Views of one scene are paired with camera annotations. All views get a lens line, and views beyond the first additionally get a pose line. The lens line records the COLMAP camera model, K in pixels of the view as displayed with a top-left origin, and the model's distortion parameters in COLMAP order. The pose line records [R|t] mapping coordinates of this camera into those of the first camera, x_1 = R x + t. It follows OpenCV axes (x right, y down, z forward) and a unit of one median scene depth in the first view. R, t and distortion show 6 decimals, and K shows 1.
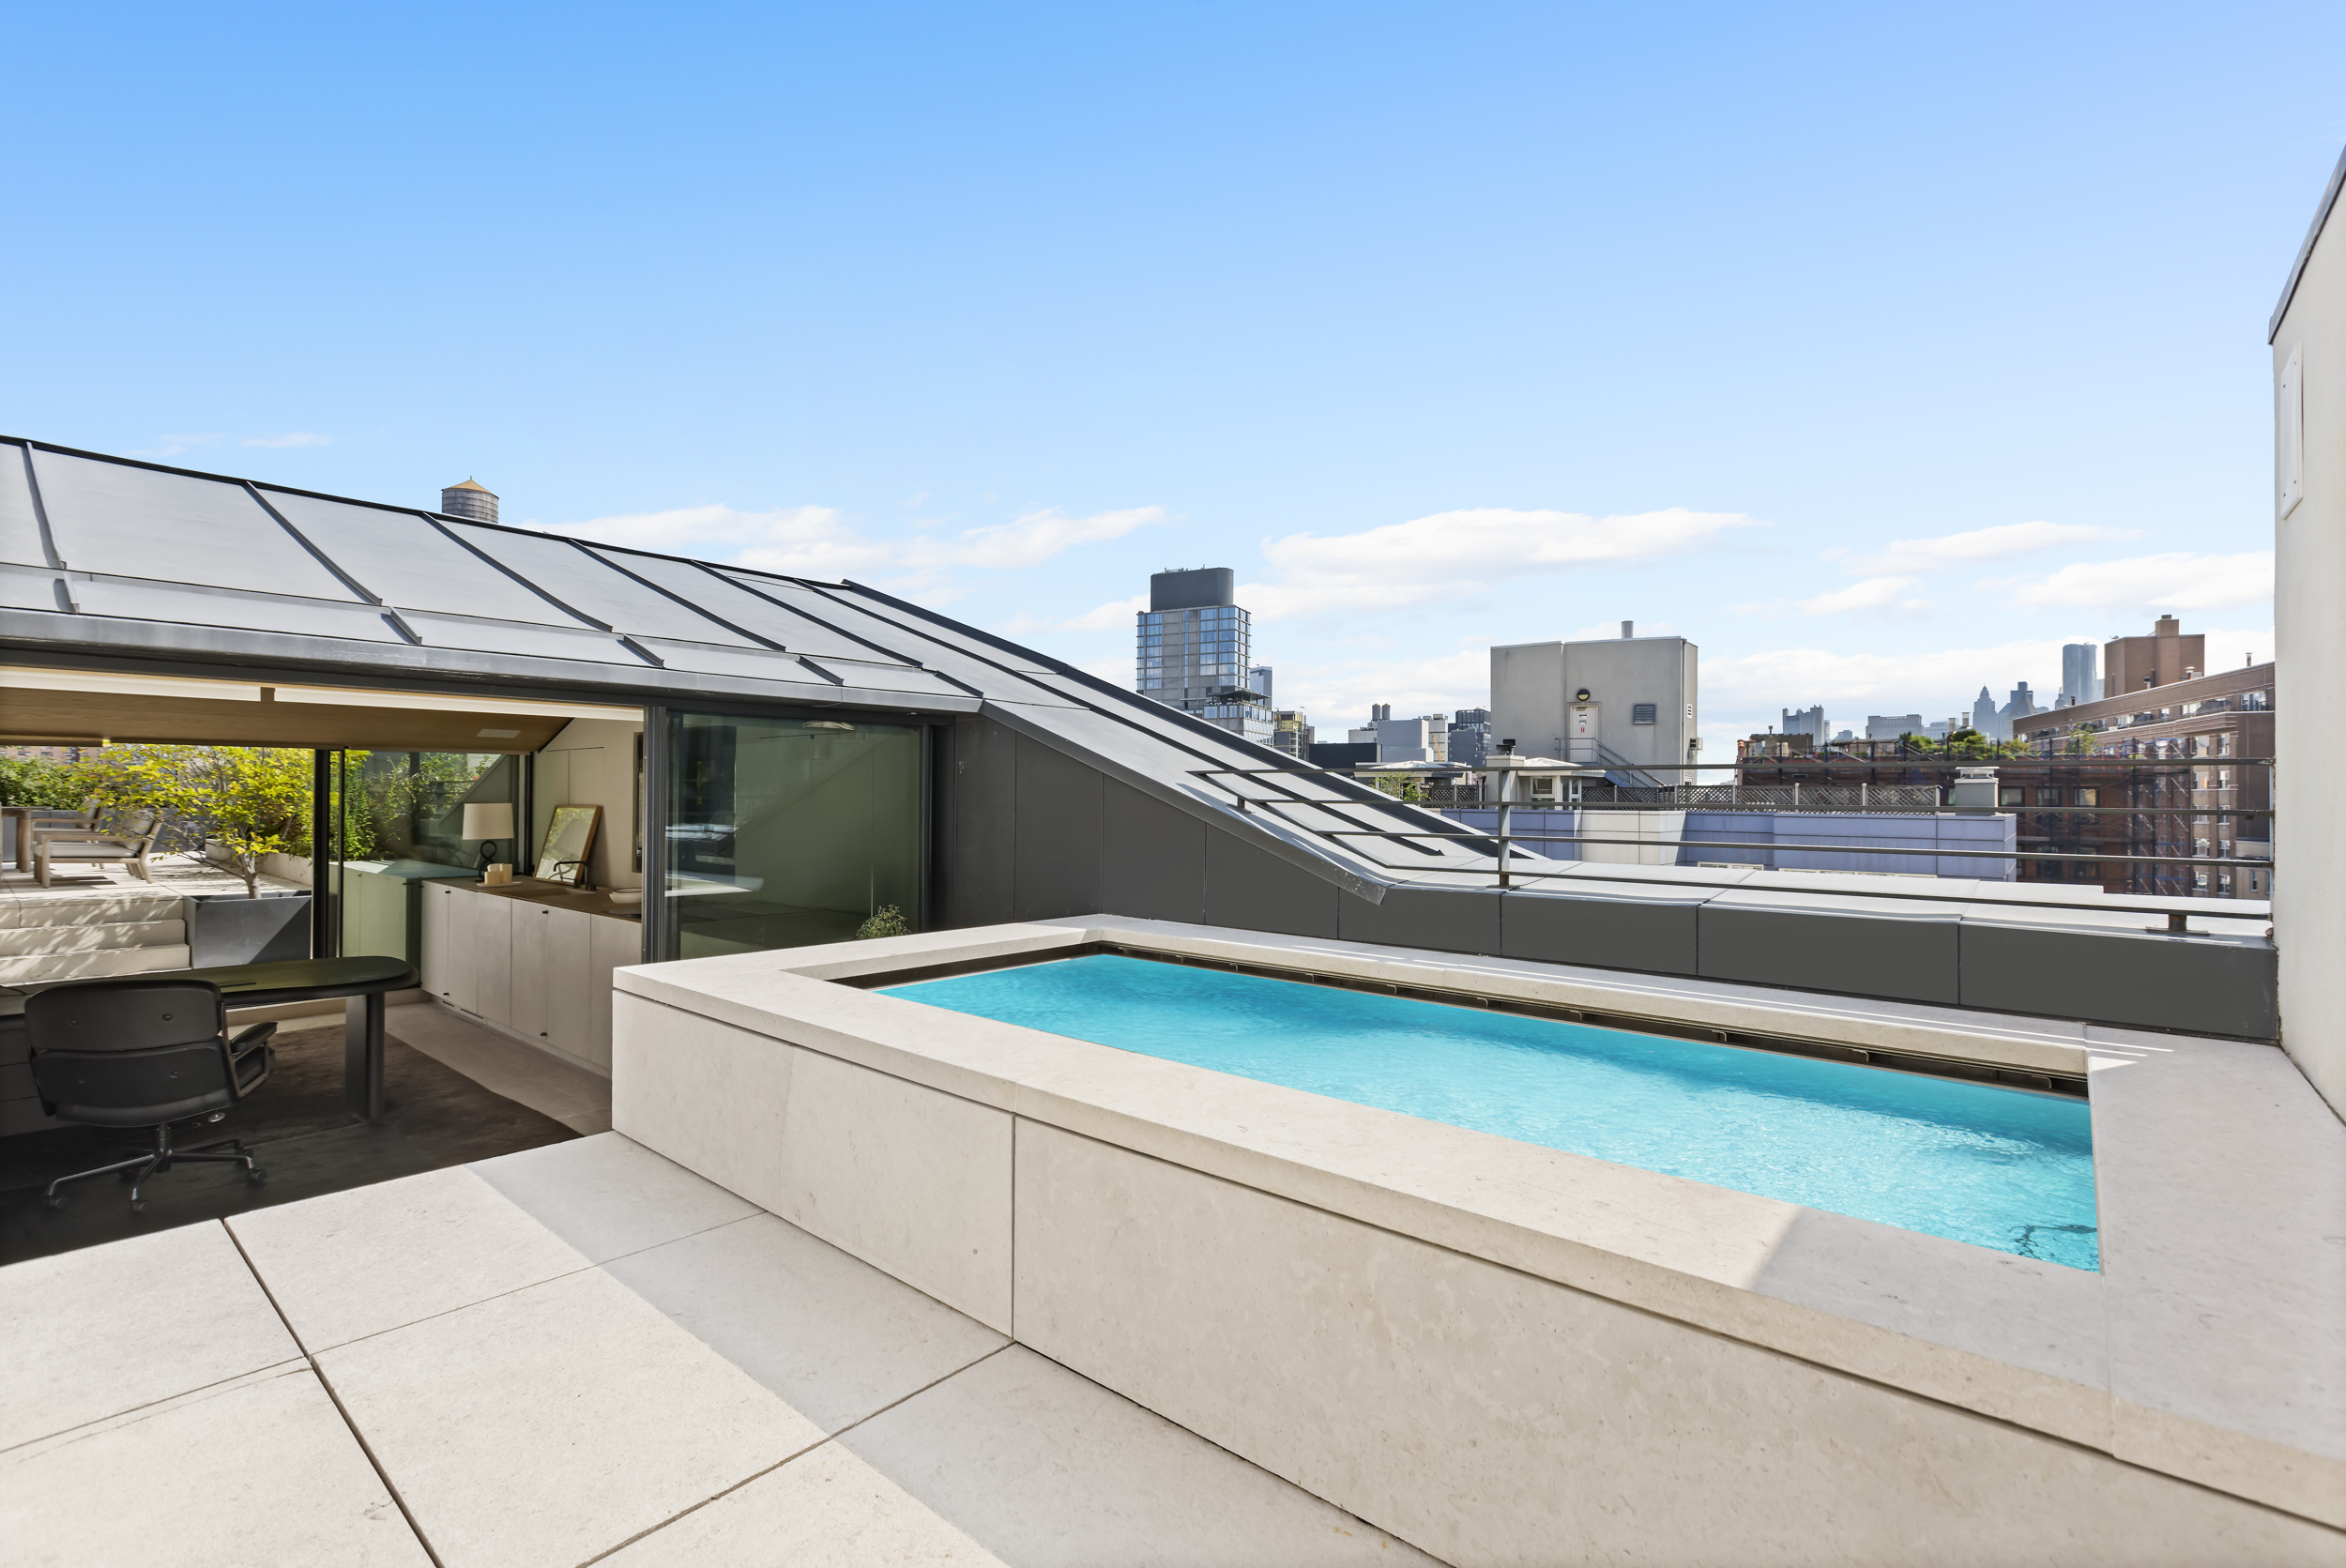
lens RADIAL K [[1061.3, 0, 1175.2], [0, 1061.3, 787.3], [0, 0, 1]] dist [0.007468, -0.001603]
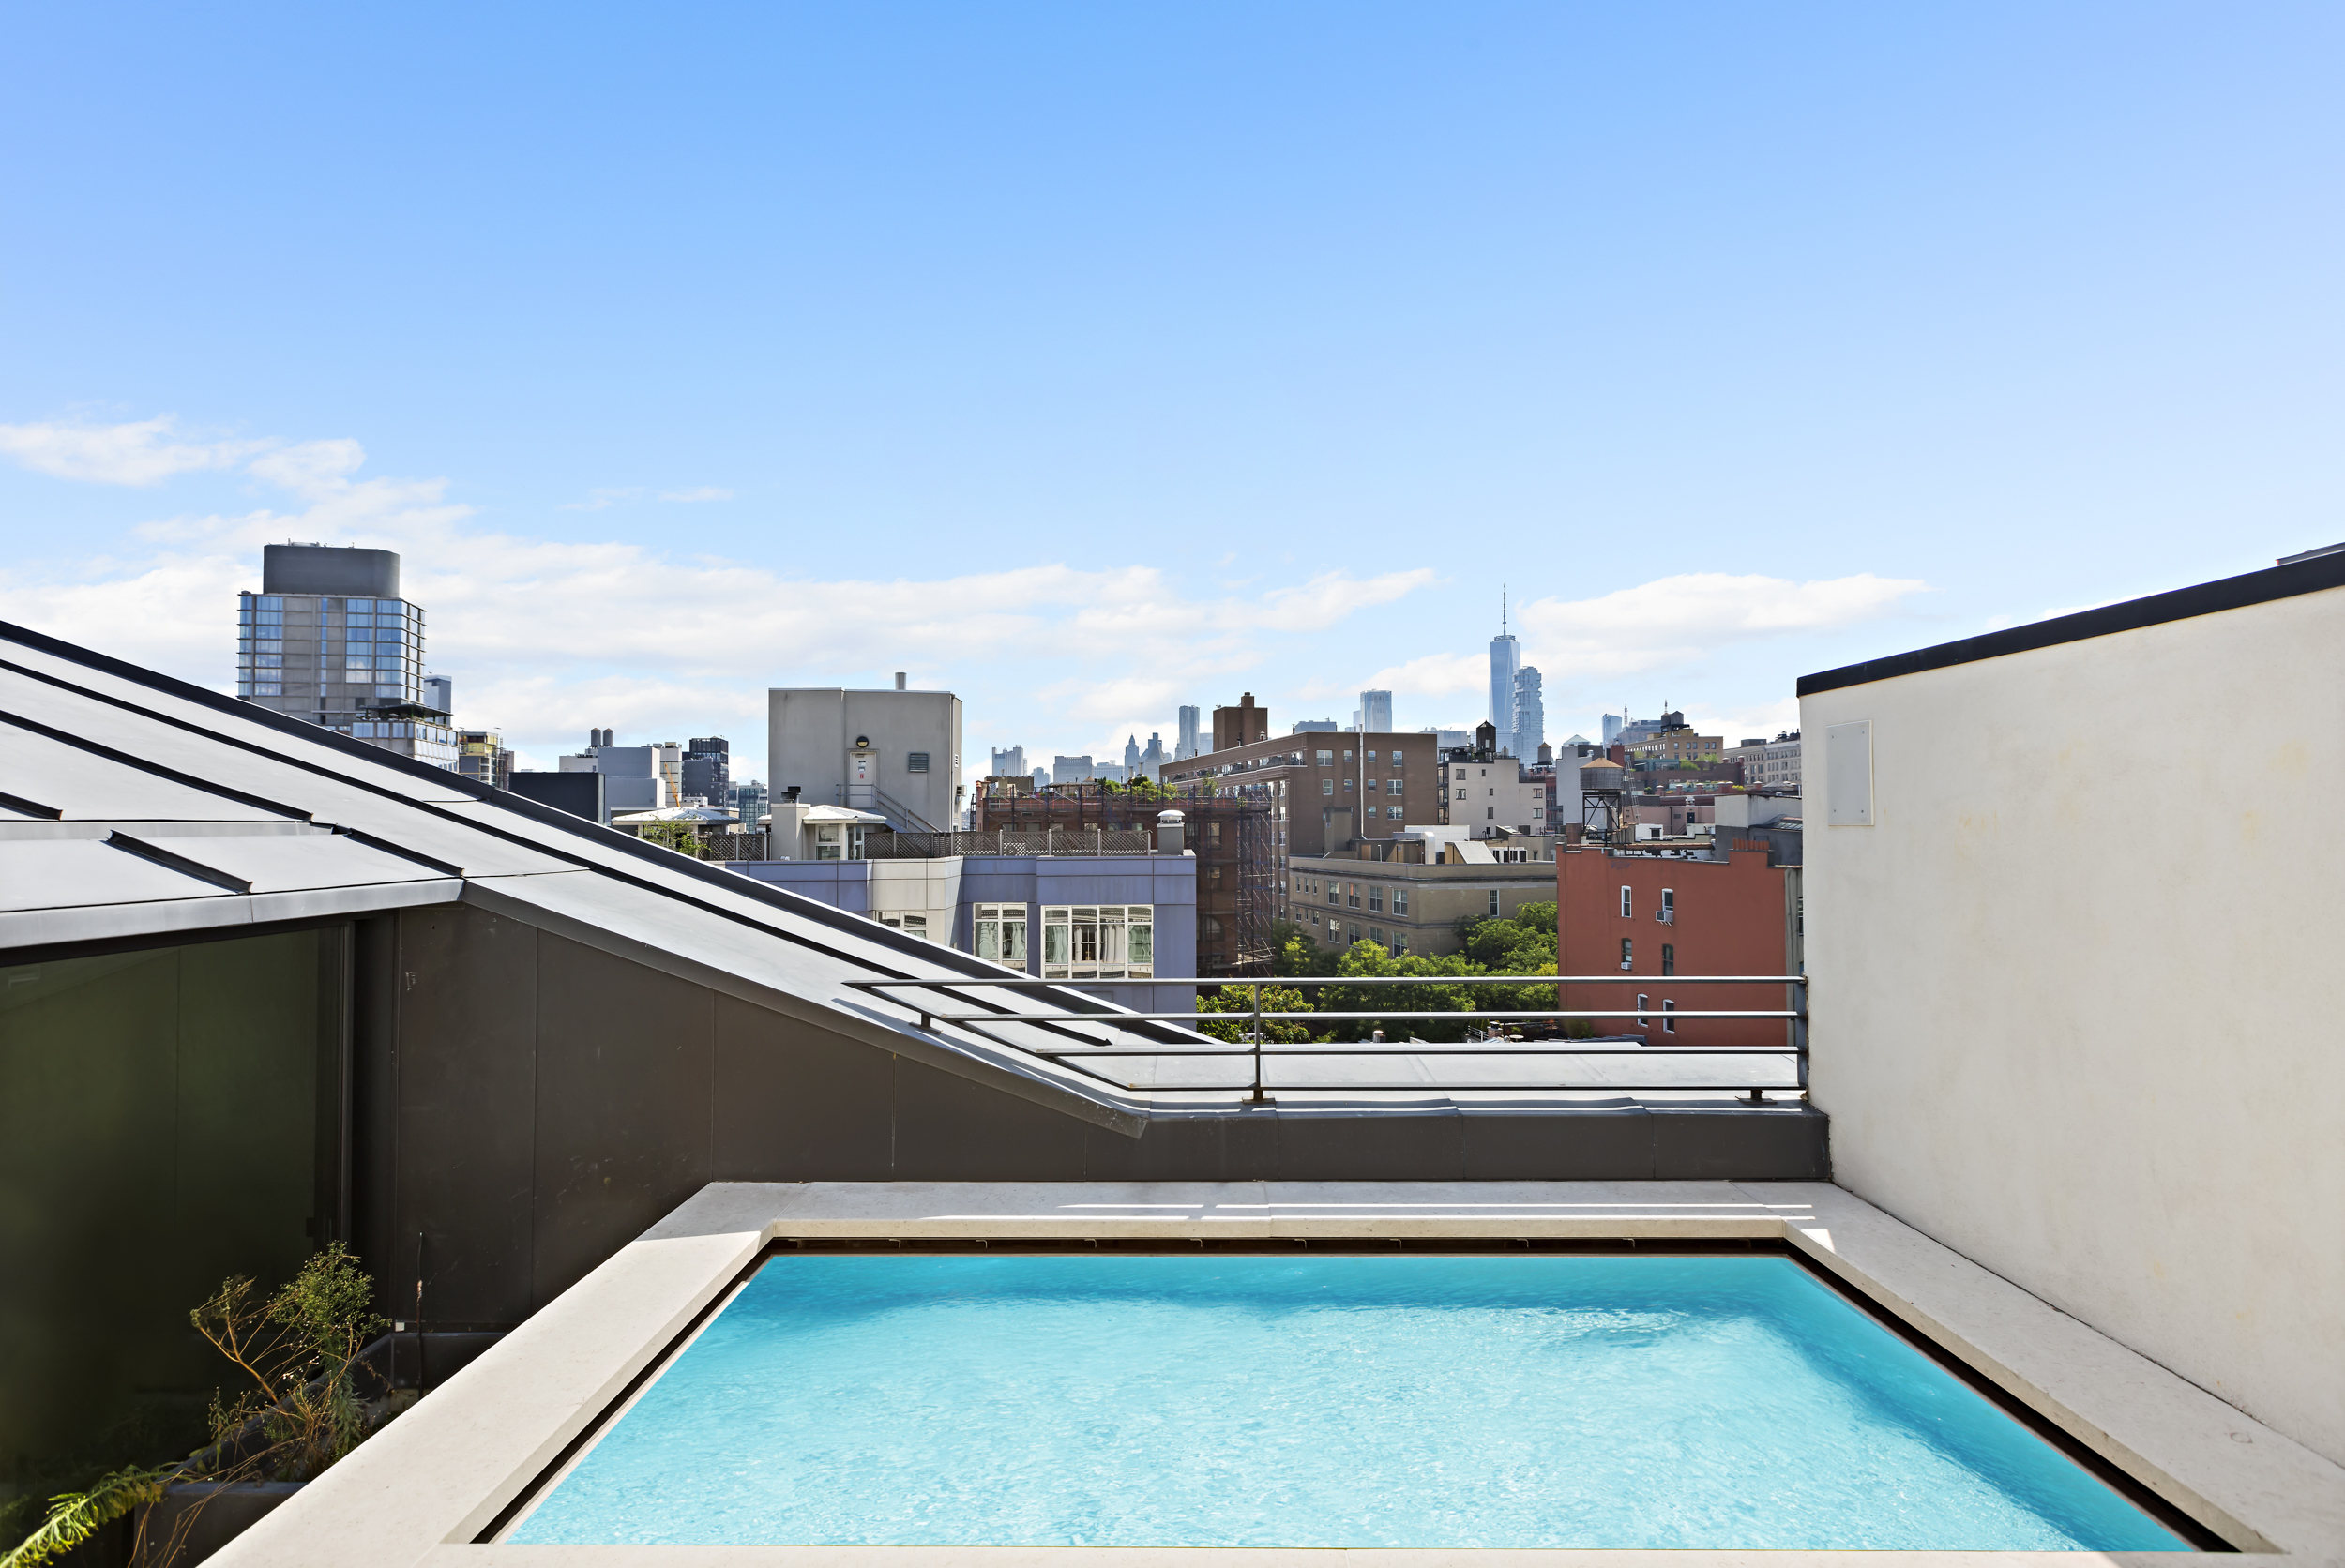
lens RADIAL K [[1060.8, 0, 1170.8], [0, 1060.8, 790.9], [0, 0, 1]] dist [0.007468, -0.001603]
pose [[0.770678, 0.006318, 0.637193, -0.020751], [0.008737, 0.999752, -0.020479, -0.009481], [-0.637164, 0.021350, 0.770432, 0.015321]]
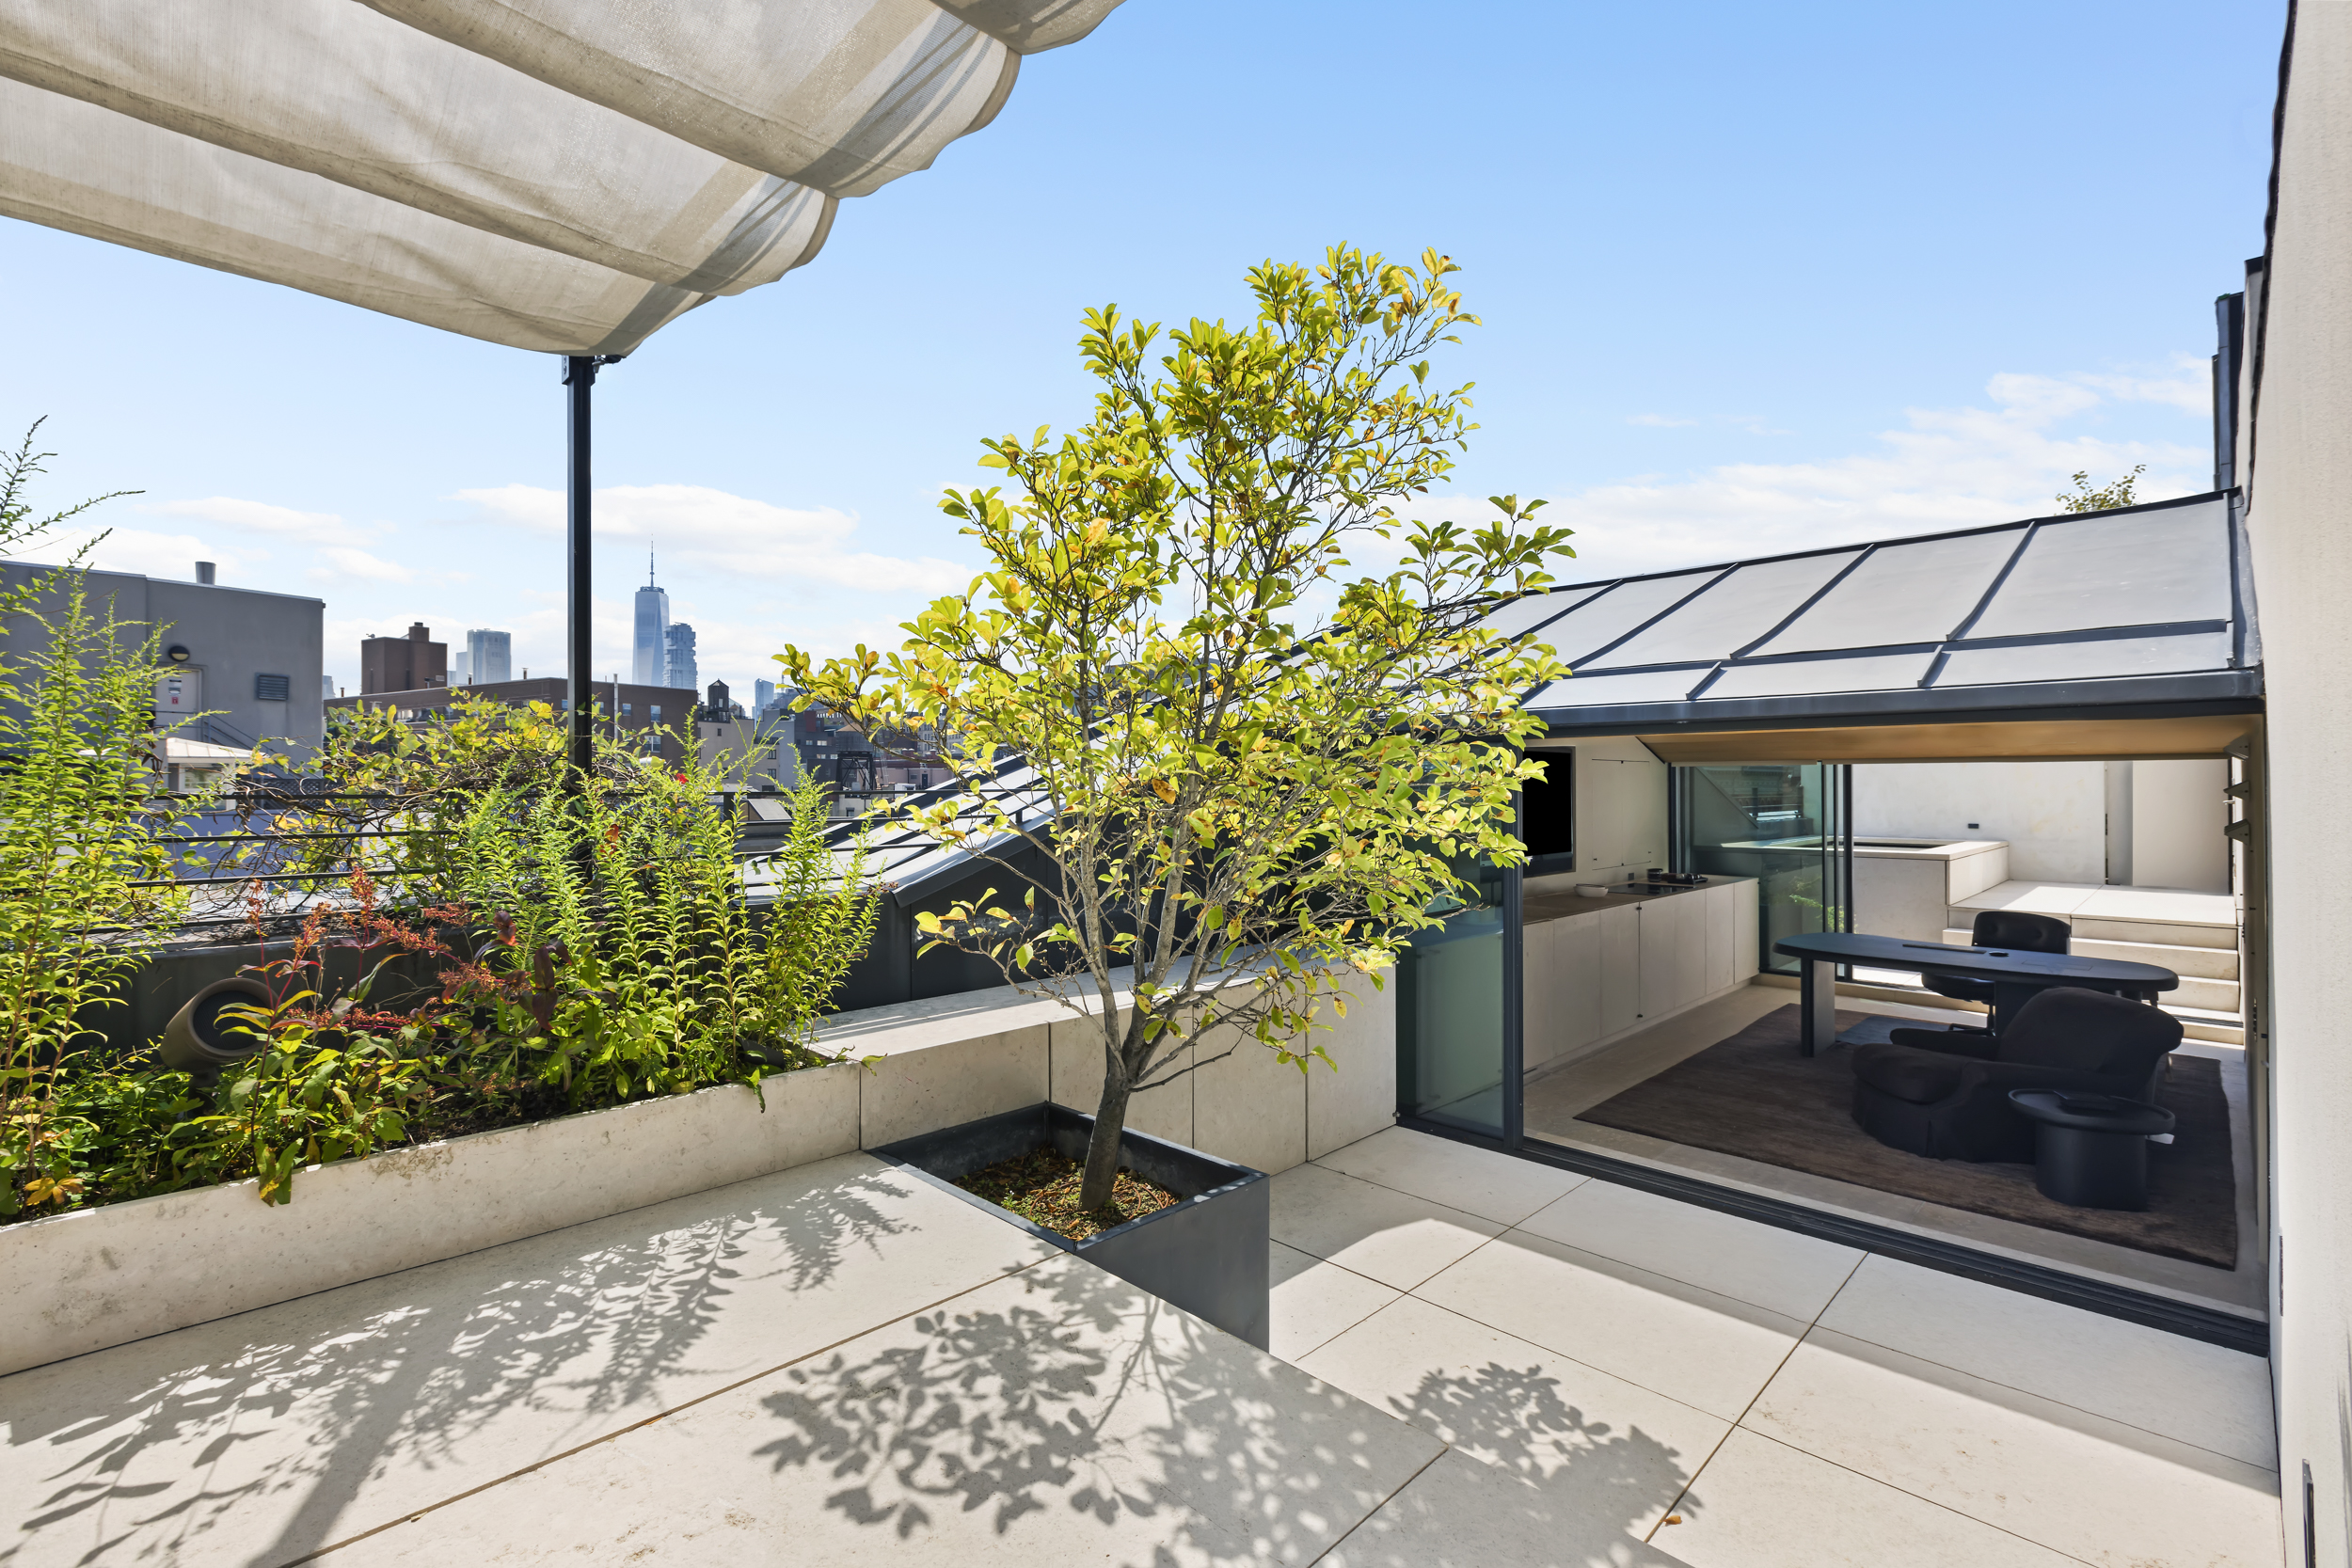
lens RADIAL K [[1064.0, 0, 1198.1], [0, 1064.0, 780.8], [0, 0, 1]] dist [0.007468, -0.001603]
pose [[0.059407, -0.005497, 0.998219, -0.175084], [-0.001032, 0.999984, 0.005568, -0.002452], [-0.998233, -0.001361, 0.059400, 0.141764]]
